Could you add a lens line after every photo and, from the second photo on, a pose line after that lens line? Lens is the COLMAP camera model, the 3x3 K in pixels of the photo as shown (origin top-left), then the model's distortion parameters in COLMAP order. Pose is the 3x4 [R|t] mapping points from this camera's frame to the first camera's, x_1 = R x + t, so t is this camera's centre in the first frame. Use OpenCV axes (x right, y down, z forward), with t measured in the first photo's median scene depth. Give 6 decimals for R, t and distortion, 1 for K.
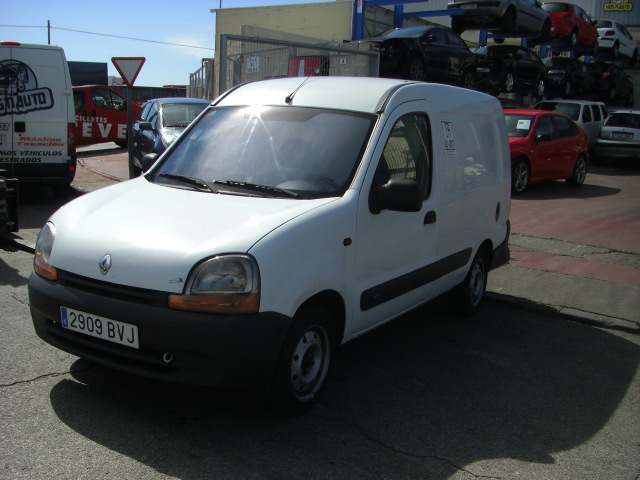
lens RADIAL K [[710.3, 0, 300.1], [0, 710.3, 315.8], [0, 0, 1]] dist [-0.166167, 0.057373]
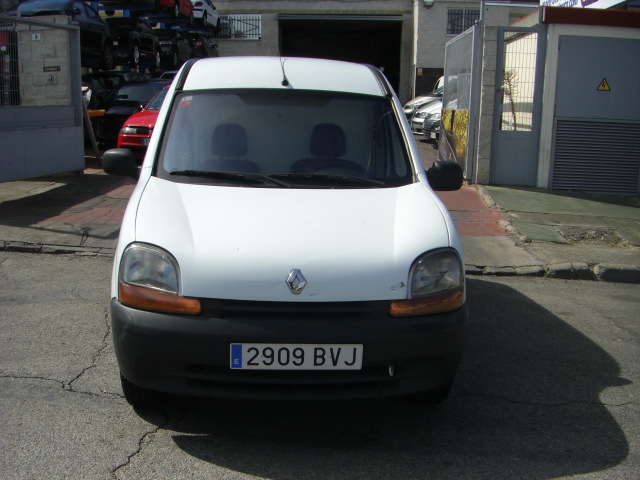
lens RADIAL K [[710.3, 0, 300.1], [0, 710.3, 315.8], [0, 0, 1]] dist [-0.166167, 0.057373]
pose [[0.811755, -0.185538, 0.553741, -0.731862], [0.164039, 0.982457, 0.088711, -0.105362], [-0.560486, 0.018824, 0.827950, 0.287094]]
